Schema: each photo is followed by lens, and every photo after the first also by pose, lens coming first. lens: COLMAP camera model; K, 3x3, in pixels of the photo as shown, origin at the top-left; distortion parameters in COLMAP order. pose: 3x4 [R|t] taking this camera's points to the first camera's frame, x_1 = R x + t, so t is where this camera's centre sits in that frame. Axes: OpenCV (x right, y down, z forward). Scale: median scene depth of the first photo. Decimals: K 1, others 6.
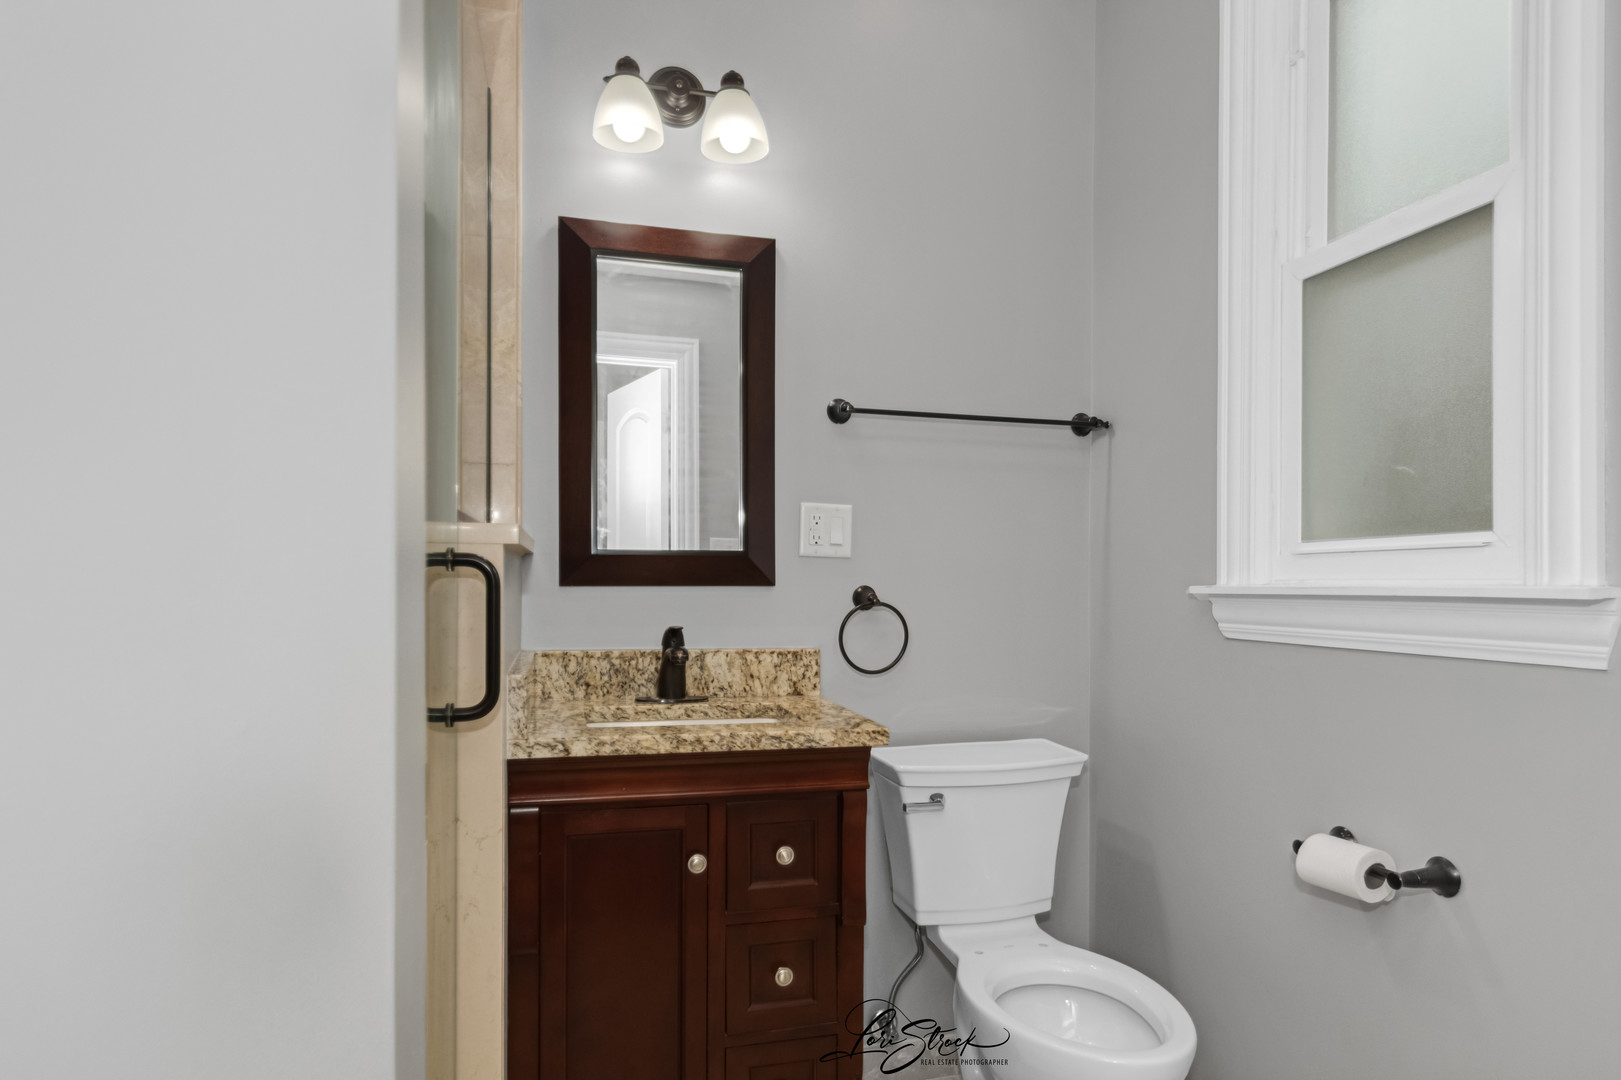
lens RADIAL K [[919.8, 0, 810.5], [0, 919.8, 540.0], [0, 0, 1]] dist [0.005393, -0.000373]
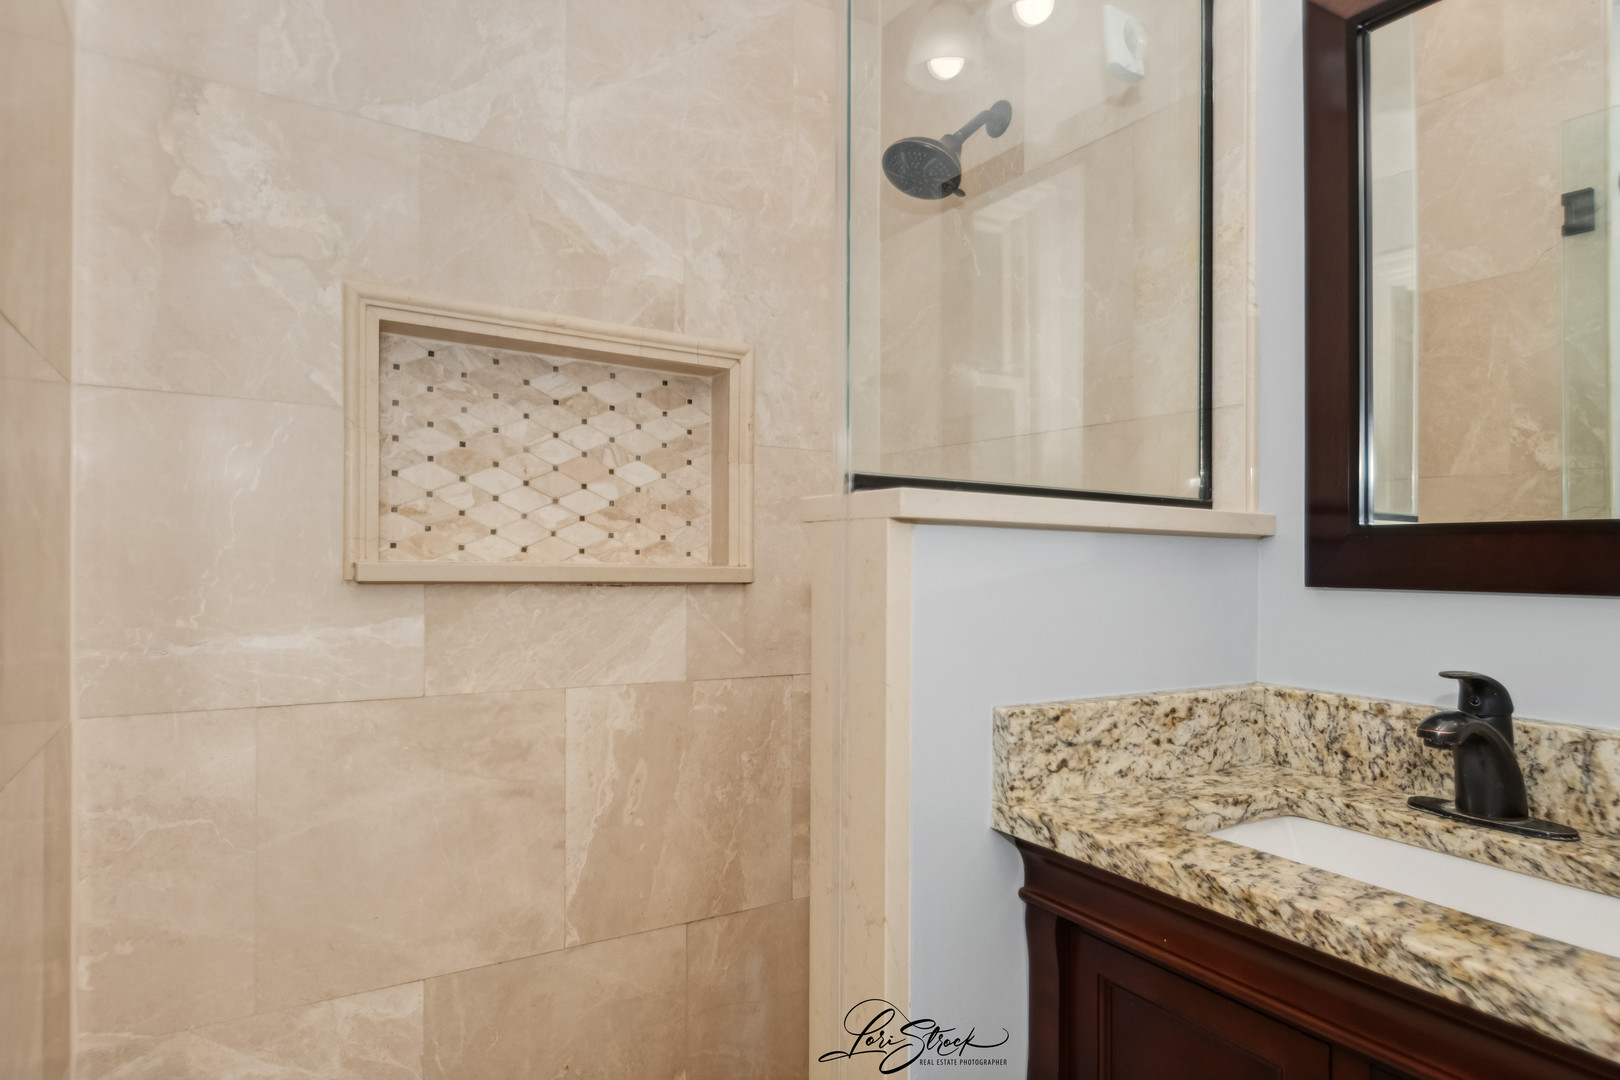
lens RADIAL K [[919.2, 0, 810.0], [0, 919.2, 540.0], [0, 0, 1]] dist [0.005393, -0.000373]
pose [[0.293897, -0.022510, -0.955572, 0.228051], [0.023657, 0.999588, -0.016271, 0.021044], [0.955544, -0.017824, 0.294308, 0.502654]]
